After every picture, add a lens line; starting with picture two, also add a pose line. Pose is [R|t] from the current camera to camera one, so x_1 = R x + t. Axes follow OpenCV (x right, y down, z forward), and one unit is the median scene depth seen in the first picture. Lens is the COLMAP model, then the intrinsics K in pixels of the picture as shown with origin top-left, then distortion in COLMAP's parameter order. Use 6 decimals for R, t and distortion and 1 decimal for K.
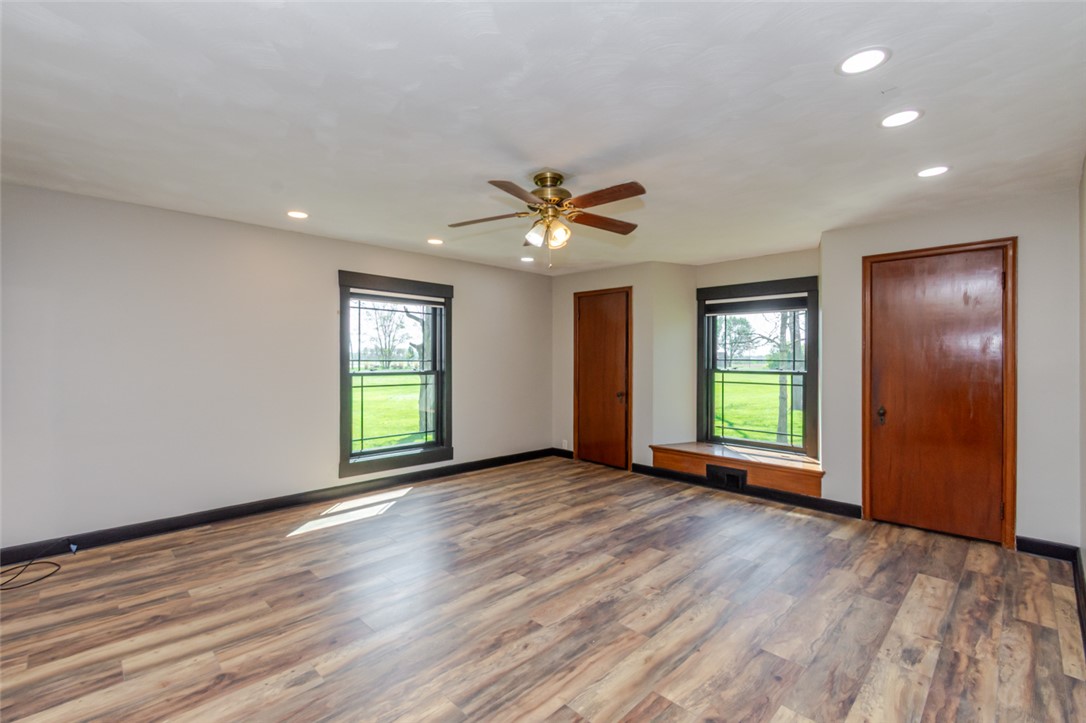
lens RADIAL K [[467.4, 0, 546.1], [0, 467.4, 375.1], [0, 0, 1]] dist [0.026185, -0.011041]
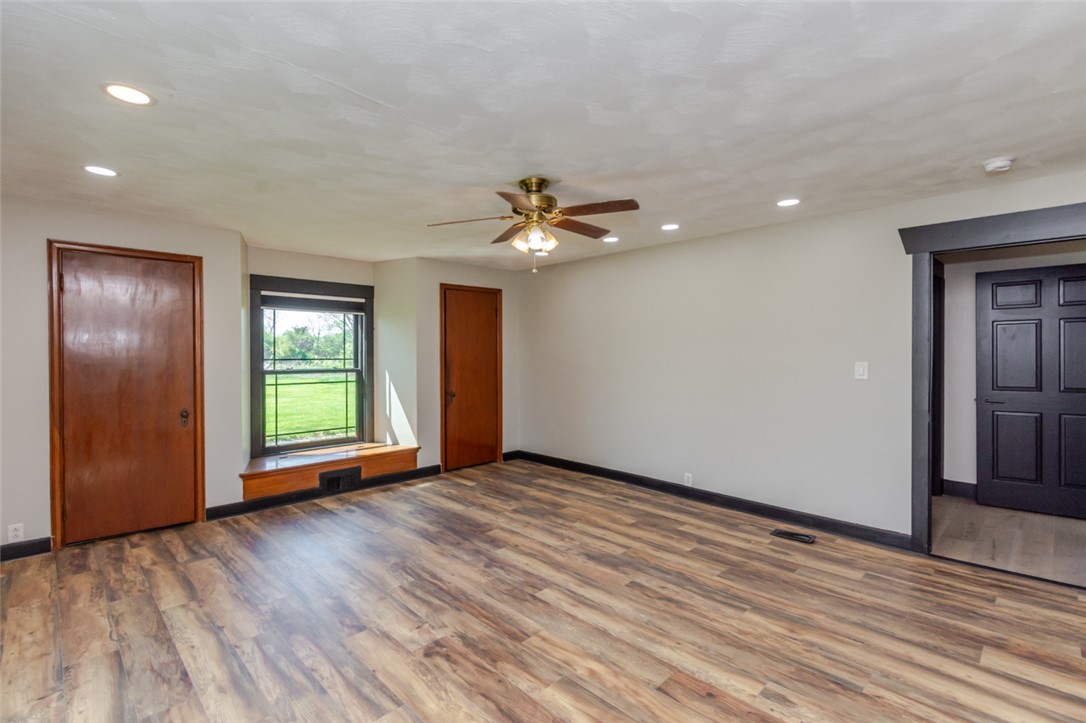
lens RADIAL K [[477.1, 0, 543.0], [0, 477.1, 361.5], [0, 0, 1]] dist [0.024970, -0.012172]
pose [[0.034642, -0.017753, 0.999242, -0.882418], [0.034663, 0.999262, 0.016552, -0.038958], [-0.998798, 0.034063, 0.035232, 0.837585]]
